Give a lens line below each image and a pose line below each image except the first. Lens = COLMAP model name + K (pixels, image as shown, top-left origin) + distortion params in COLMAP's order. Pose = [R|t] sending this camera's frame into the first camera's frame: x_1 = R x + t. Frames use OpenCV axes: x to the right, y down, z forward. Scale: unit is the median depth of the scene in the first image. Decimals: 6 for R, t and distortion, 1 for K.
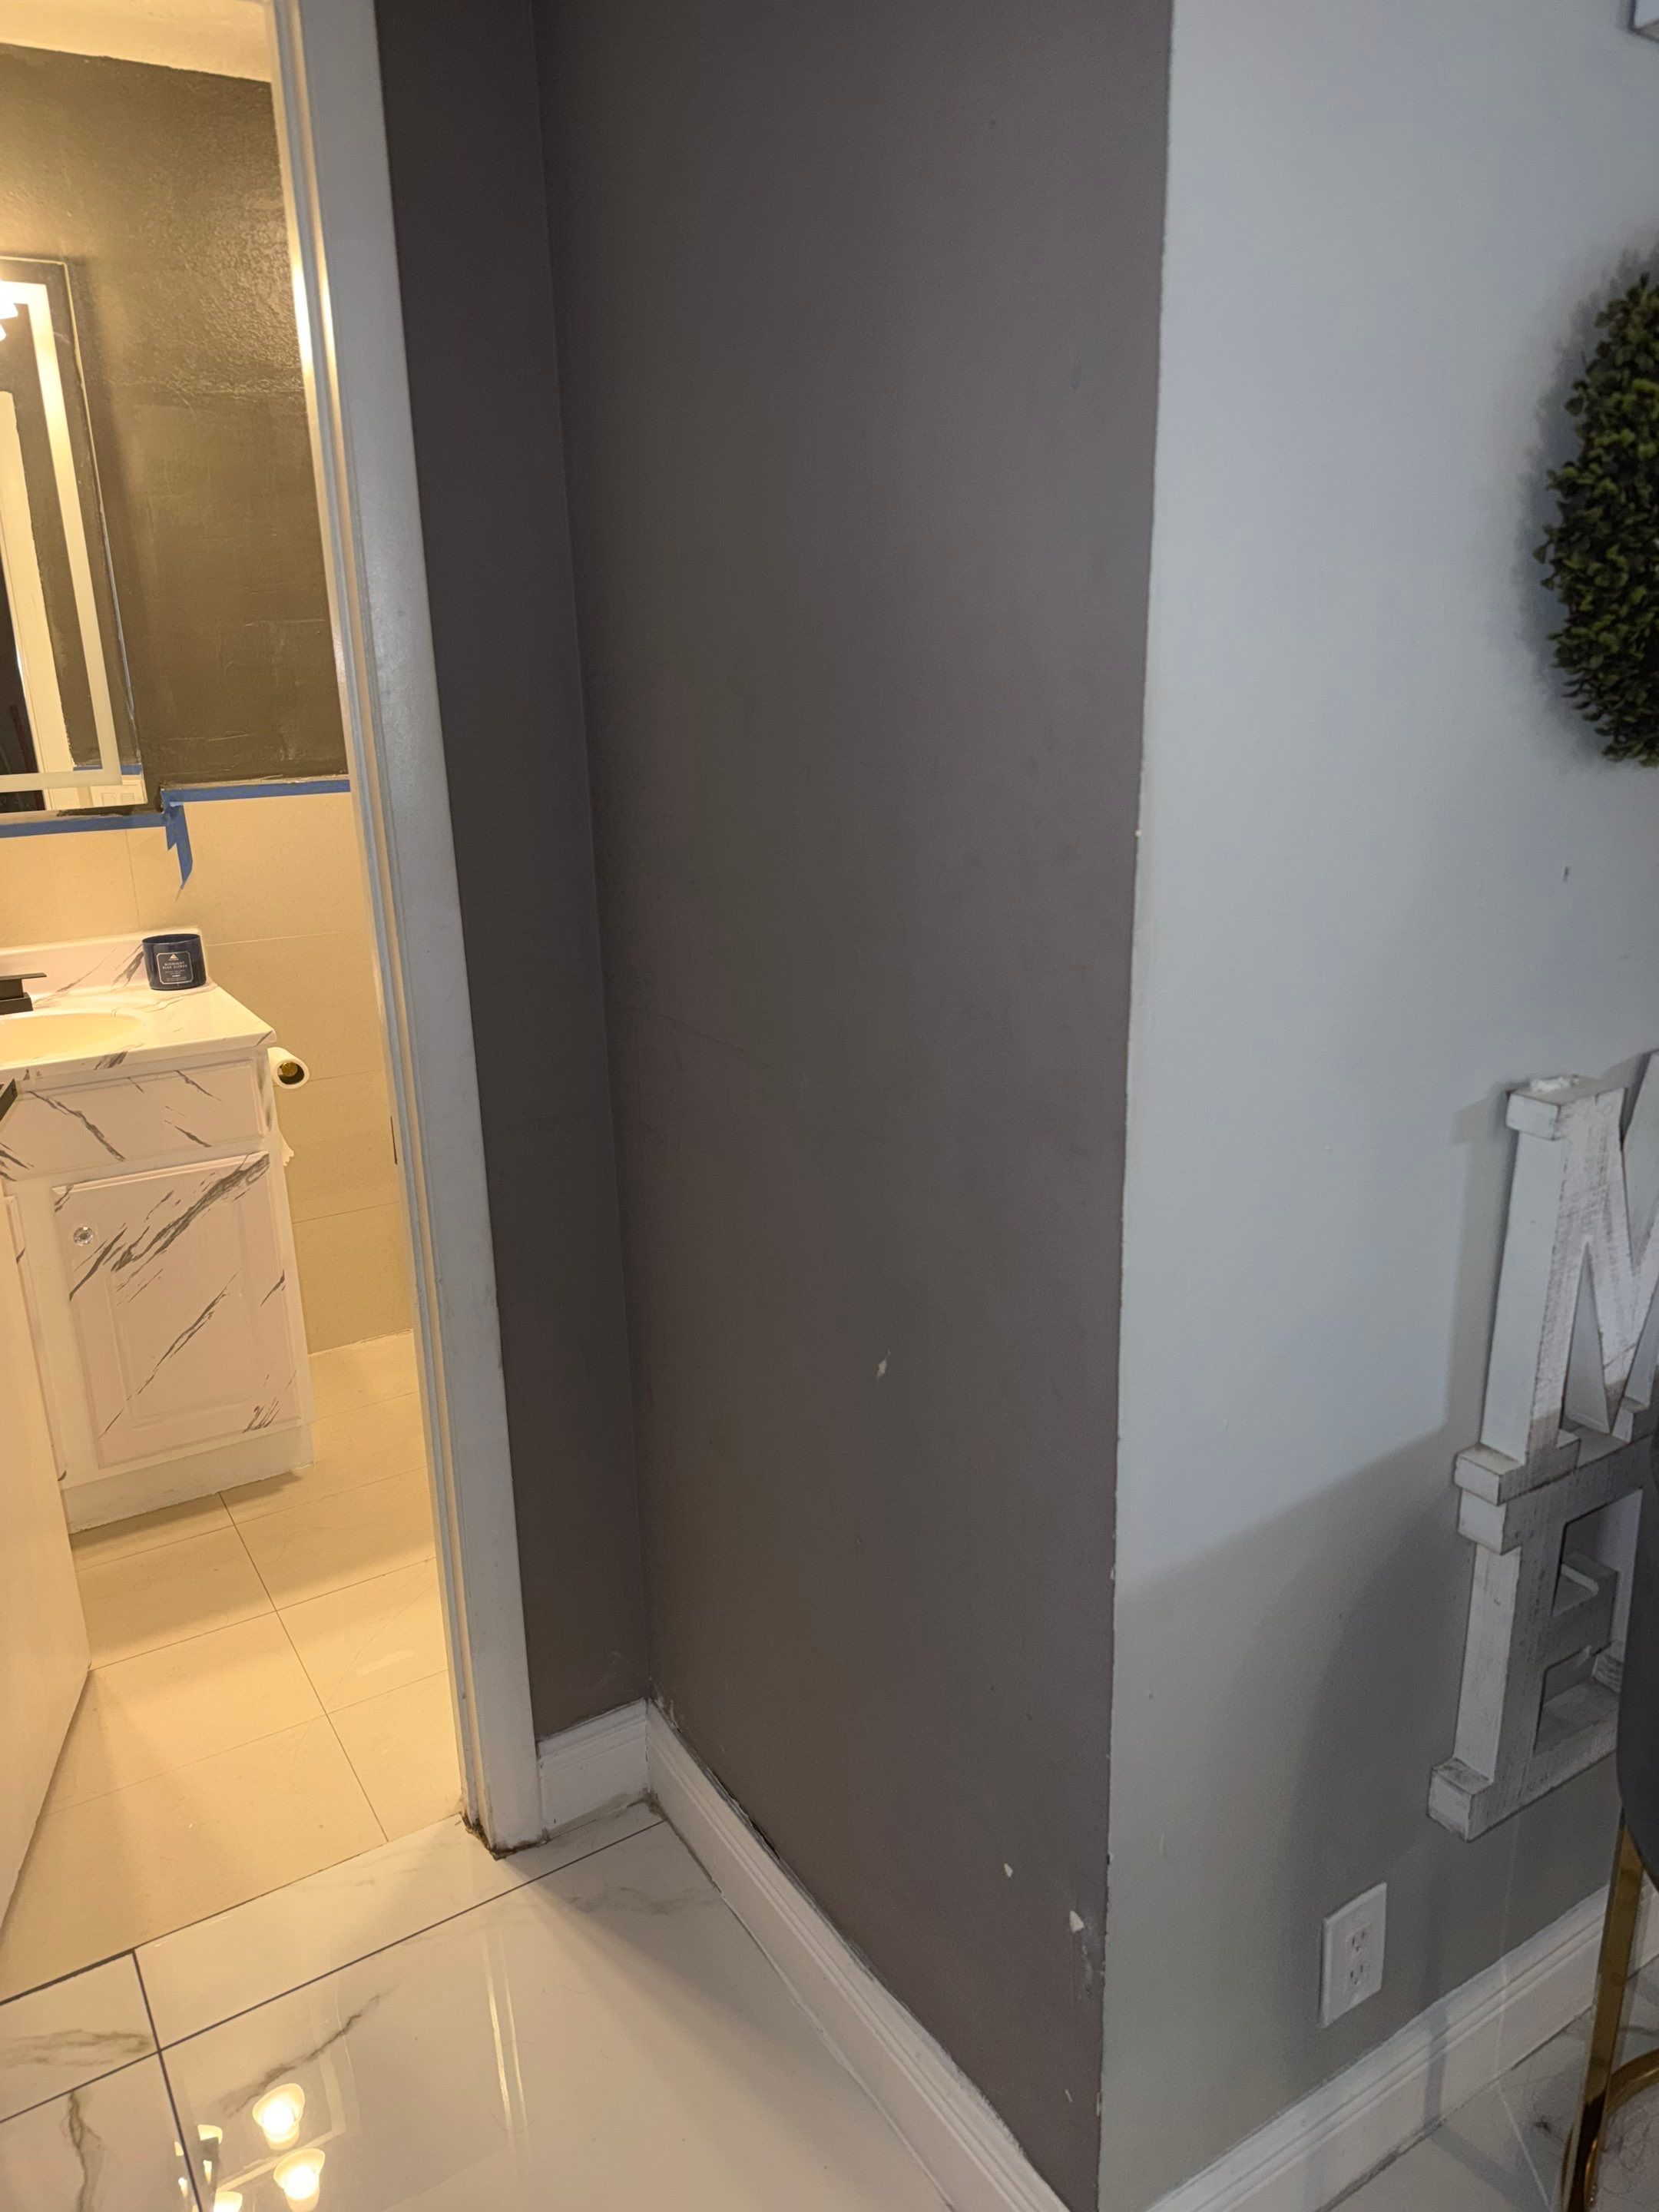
lens RADIAL K [[1566.6, 0, 841.3], [0, 1566.6, 1110.3], [0, 0, 1]] dist [0.065627, -0.098855]
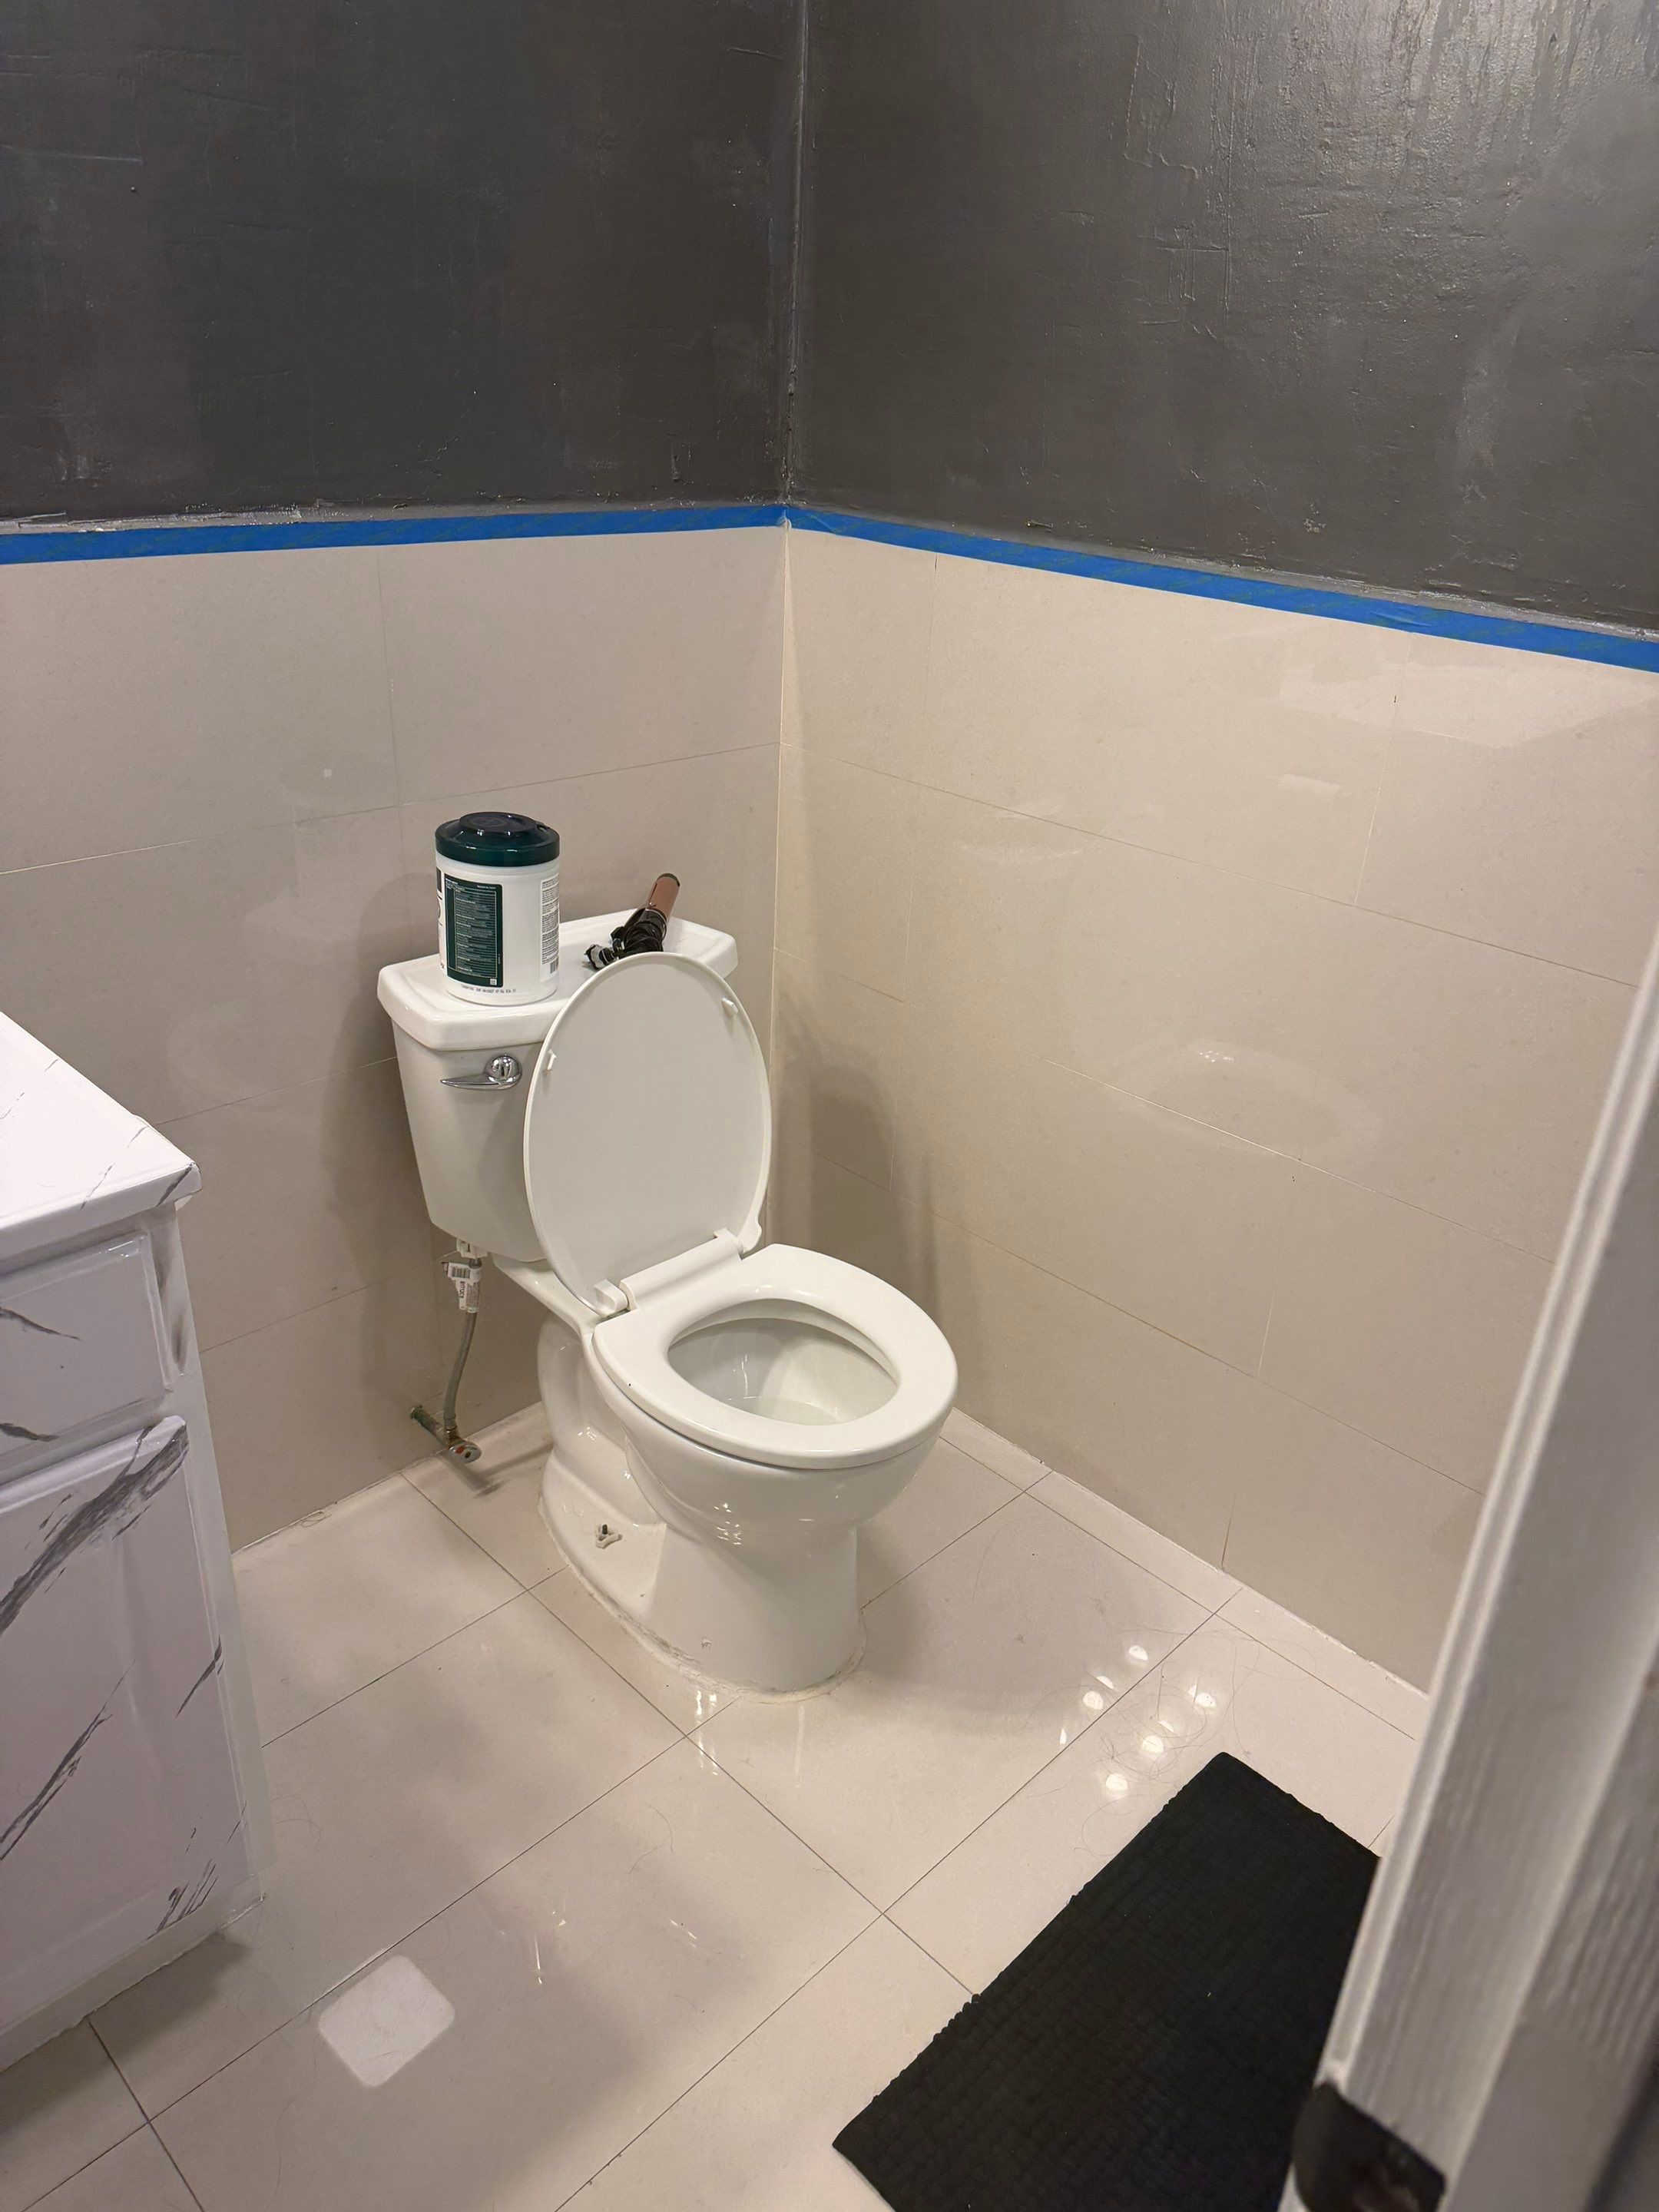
lens RADIAL K [[1566.6, 0, 845.0], [0, 1566.6, 1113.1], [0, 0, 1]] dist [0.065627, -0.098855]
pose [[0.971917, -0.044190, 0.231137, -0.360628], [0.008324, 0.988051, 0.153903, -0.158165], [-0.235176, -0.147657, 0.960671, 0.695675]]
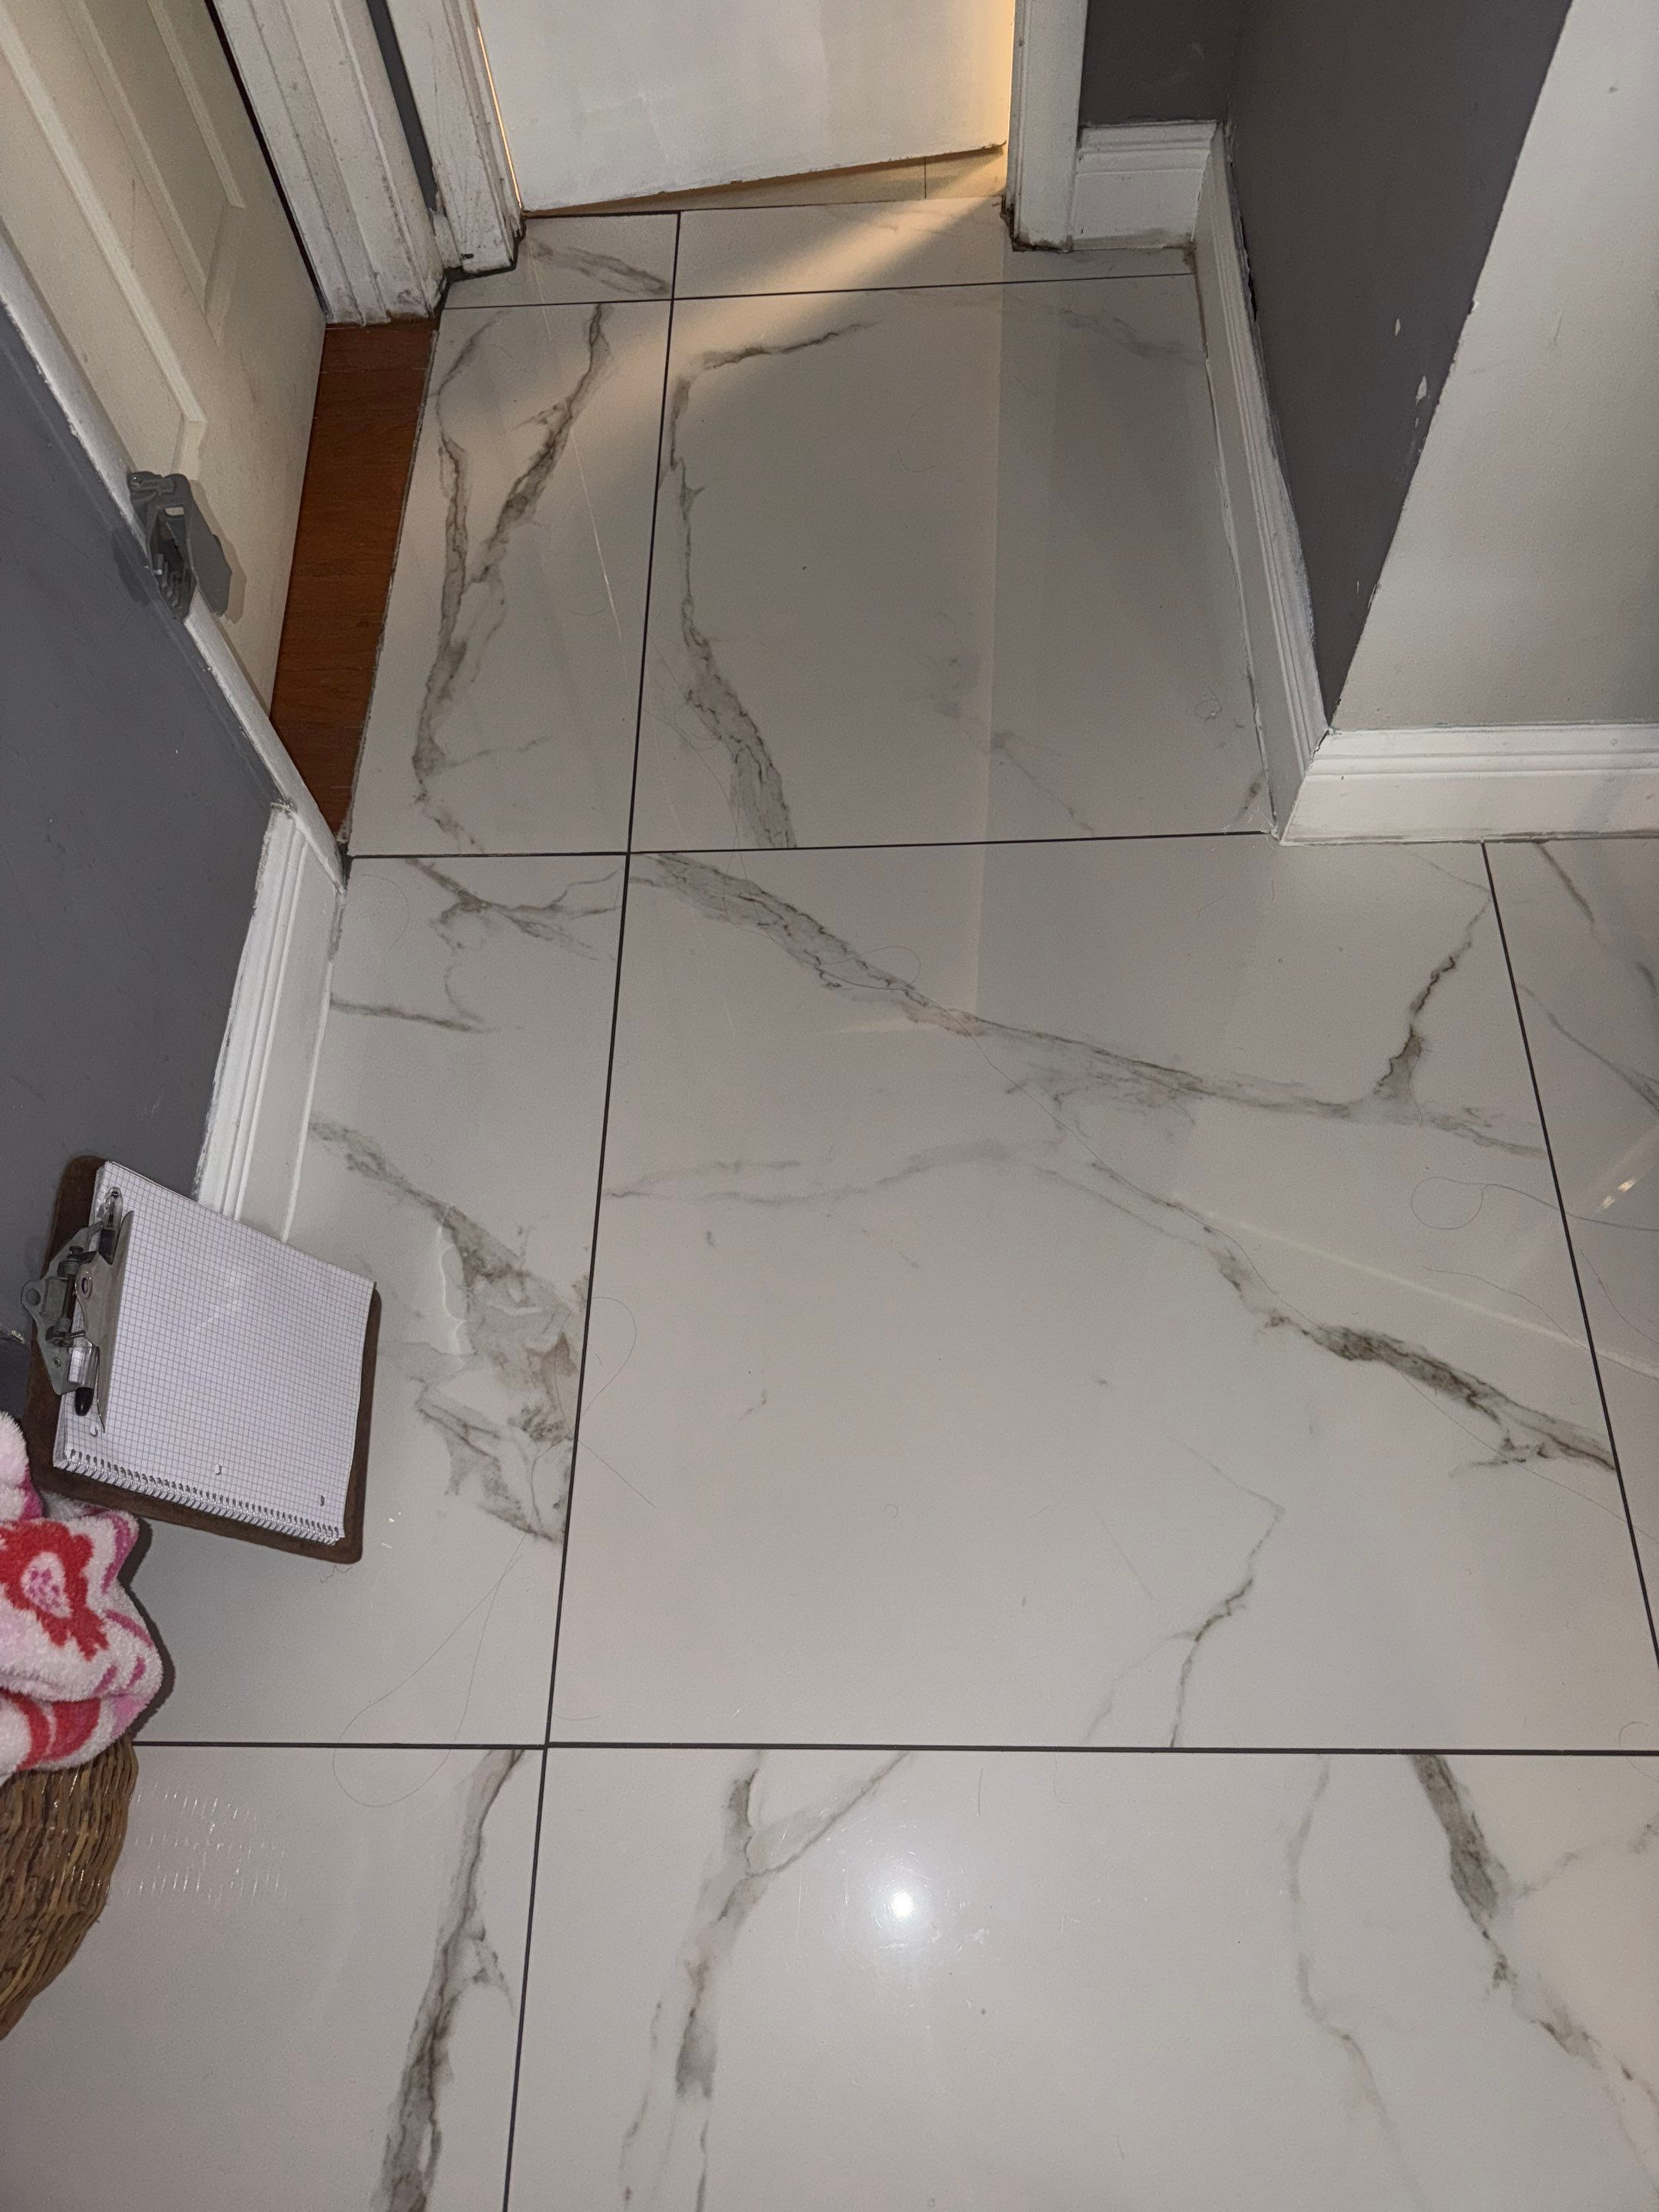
lens RADIAL K [[1579.1, 0, 805.1], [0, 1579.1, 1104.8], [0, 0, 1]] dist [0.031638, -0.053114]
pose [[0.835019, 0.477634, -0.273147, 0.177011], [-0.124686, 0.647777, 0.751557, 0.096178], [0.535908, -0.593507, 0.600460, 0.042031]]
